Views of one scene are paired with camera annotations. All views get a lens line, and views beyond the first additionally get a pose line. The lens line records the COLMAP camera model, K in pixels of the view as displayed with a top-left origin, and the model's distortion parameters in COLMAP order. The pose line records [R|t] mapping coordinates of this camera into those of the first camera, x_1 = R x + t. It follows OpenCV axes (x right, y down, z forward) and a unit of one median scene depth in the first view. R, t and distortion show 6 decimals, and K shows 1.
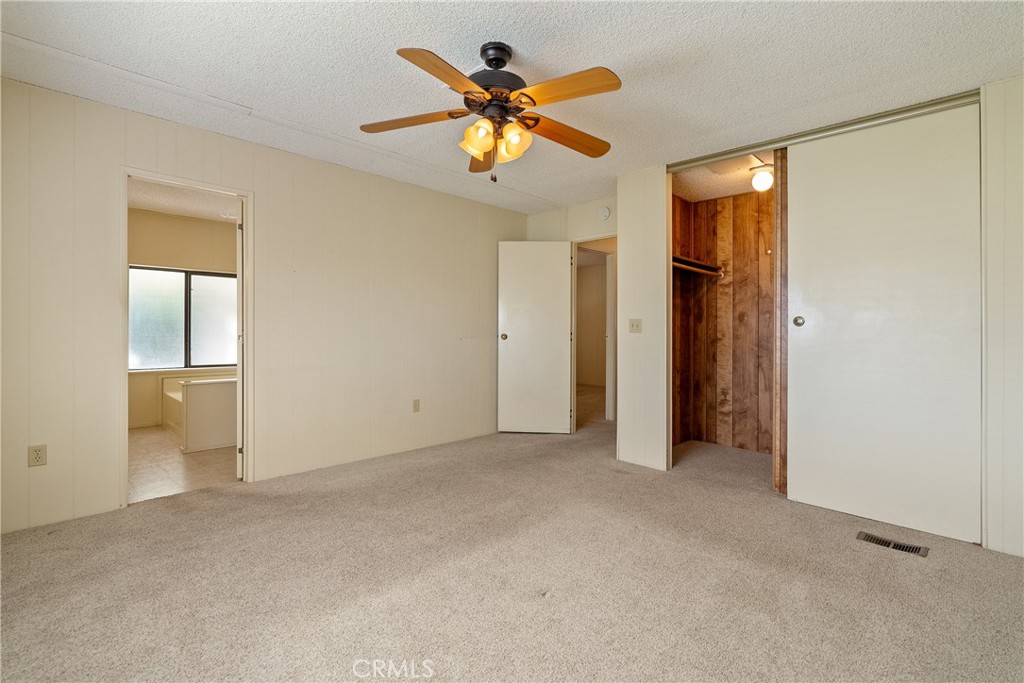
lens RADIAL K [[478.4, 0, 519.2], [0, 478.4, 337.9], [0, 0, 1]] dist [-0.003379, -0.000163]
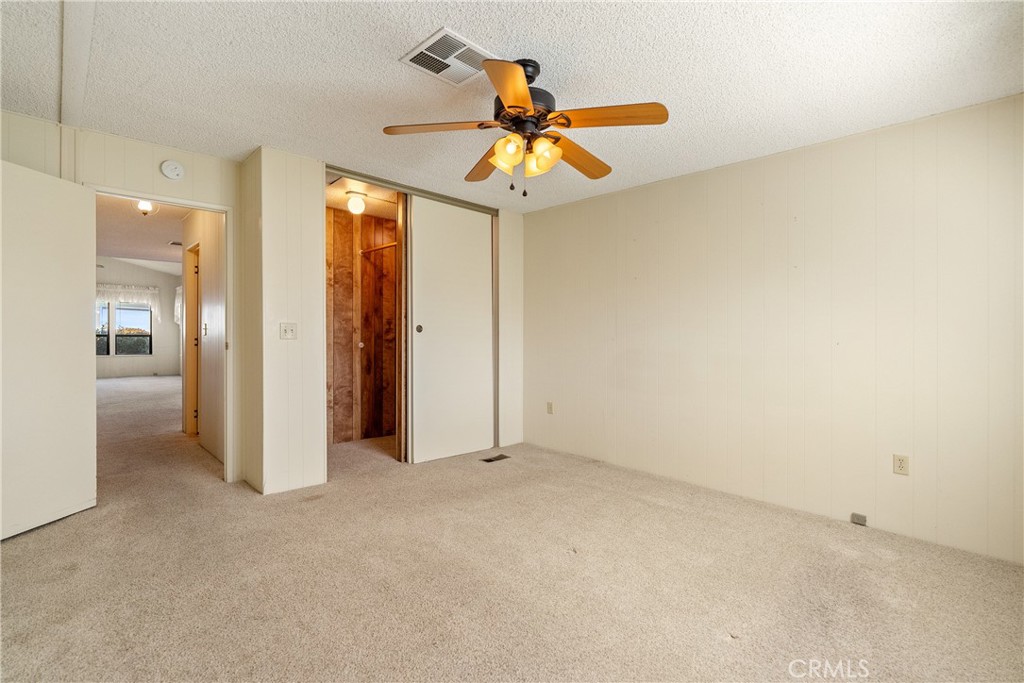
lens RADIAL K [[469.6, 0, 505.5], [0, 469.6, 341.8], [0, 0, 1]] dist [-0.001489, 0.000137]
pose [[0.051560, -0.028367, 0.998267, -0.726368], [0.014552, 0.999512, 0.027651, -0.033294], [-0.998564, 0.013101, 0.051948, 0.686650]]
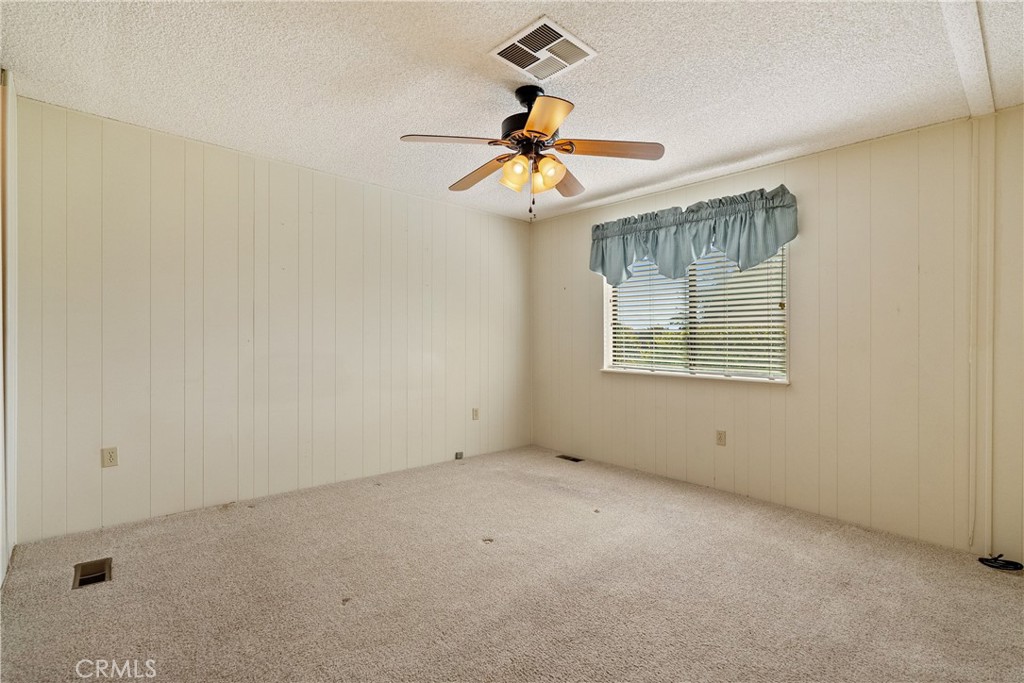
lens RADIAL K [[478.4, 0, 519.2], [0, 478.4, 337.9], [0, 0, 1]] dist [-0.003379, -0.000163]
pose [[-0.997808, -0.035198, 0.056037, -0.063163], [-0.033595, 0.999006, 0.029294, -0.052616], [-0.057012, 0.027347, -0.997999, 1.440371]]
